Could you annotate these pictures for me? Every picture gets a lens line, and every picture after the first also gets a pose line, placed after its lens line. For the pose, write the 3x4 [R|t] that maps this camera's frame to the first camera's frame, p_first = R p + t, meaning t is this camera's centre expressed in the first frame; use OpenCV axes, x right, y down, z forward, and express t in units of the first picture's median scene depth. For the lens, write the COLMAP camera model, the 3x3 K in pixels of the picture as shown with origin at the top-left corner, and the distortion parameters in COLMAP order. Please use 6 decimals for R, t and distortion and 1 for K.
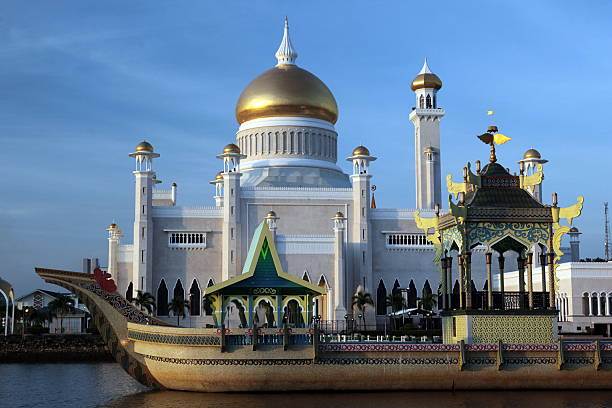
lens RADIAL K [[1046.5, 0, 306.0], [0, 1046.5, 204.0], [0, 0, 1]] dist [0.053957, 0.135337]
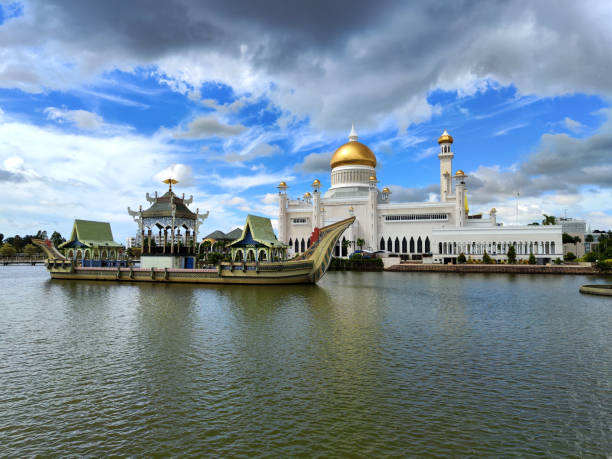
lens RADIAL K [[447.3, 0, 298.2], [0, 447.3, 230.2], [0, 0, 1]] dist [0.028236, -0.001489]
pose [[0.873737, -0.020868, -0.485951, 0.400710], [0.050393, 0.997587, 0.047767, 0.005801], [0.483781, -0.066225, 0.872680, 0.109252]]
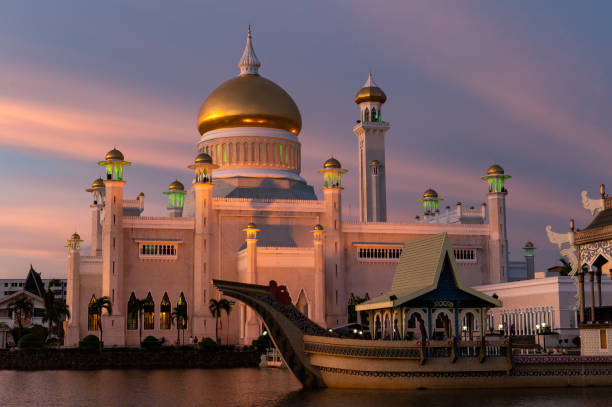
lens RADIAL K [[1070.3, 0, 306.0], [0, 1070.3, 203.5], [0, 0, 1]] dist [0.026234, 0.038113]
pose [[0.989587, 0.014829, 0.143168, -0.127080], [-0.013181, 0.999836, -0.012455, 0.000536], [-0.143329, 0.010438, 0.989620, -0.000233]]
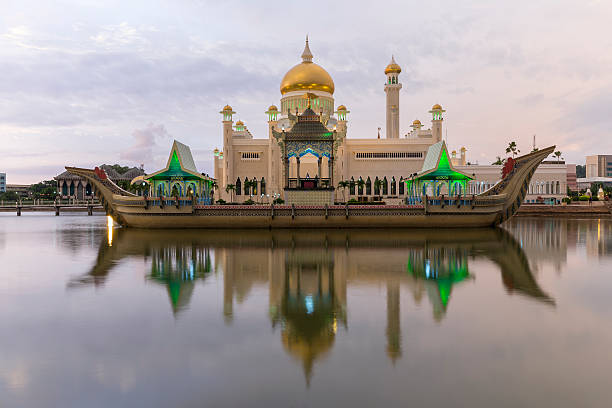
lens RADIAL K [[540.0, 0, 306.0], [0, 540.0, 204.0], [0, 0, 1]] dist [0.093777, 0.001063]
pose [[0.990652, 0.001403, -0.136407, 0.132437], [0.014615, 0.993100, 0.116355, 0.006871], [0.135629, -0.117261, 0.983796, 0.017215]]
